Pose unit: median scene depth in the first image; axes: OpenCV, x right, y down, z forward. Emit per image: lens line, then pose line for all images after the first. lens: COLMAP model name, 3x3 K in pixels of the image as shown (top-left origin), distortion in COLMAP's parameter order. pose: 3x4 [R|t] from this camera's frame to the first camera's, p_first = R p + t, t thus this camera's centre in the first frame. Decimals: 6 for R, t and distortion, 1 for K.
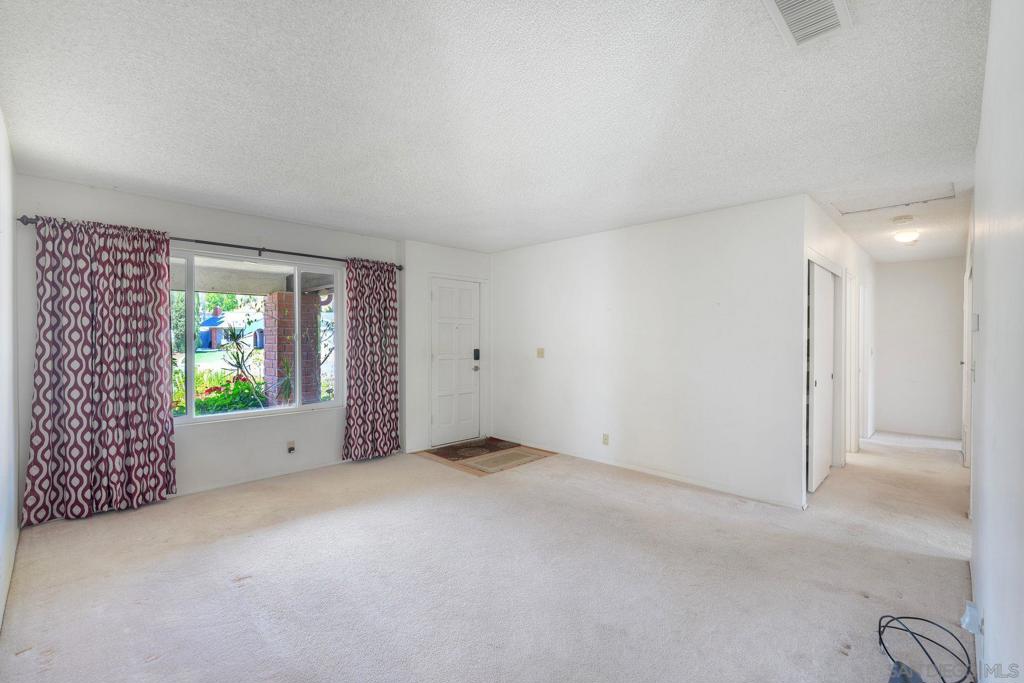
lens RADIAL K [[445.6, 0, 511.6], [0, 445.6, 344.1], [0, 0, 1]] dist [0.001875, 0.000587]
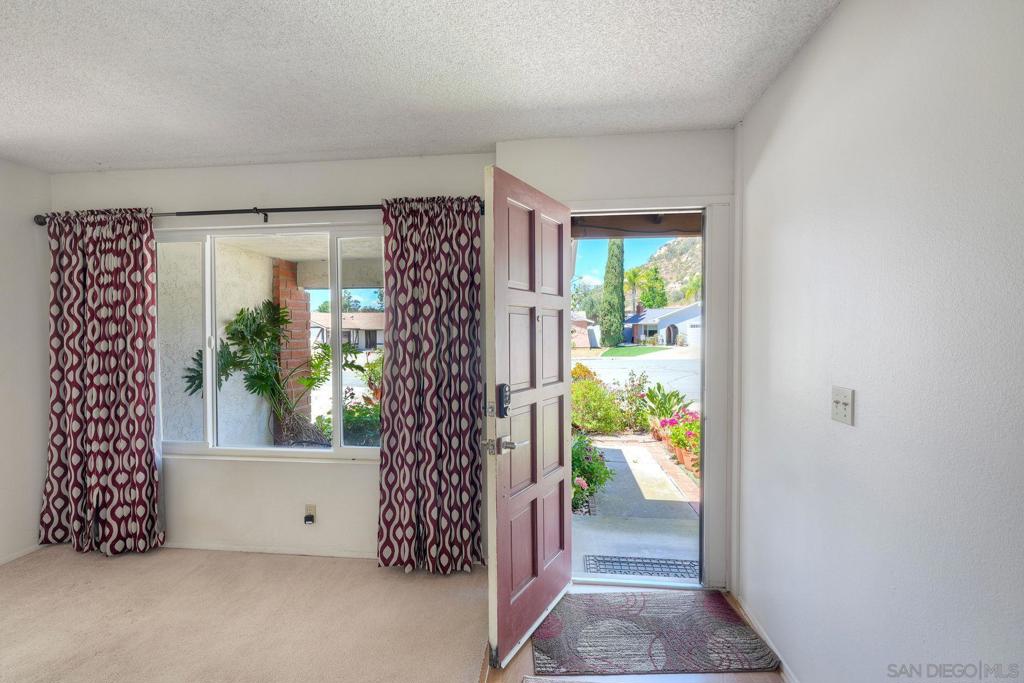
lens RADIAL K [[463.5, 0, 514.4], [0, 463.5, 338.5], [0, 0, 1]] dist [-0.016035, 0.000126]
pose [[0.629744, 0.001713, -0.776801, 0.202615], [-0.002679, 0.999996, 0.000034, -0.021886], [0.776798, 0.002059, 0.629746, 0.812891]]
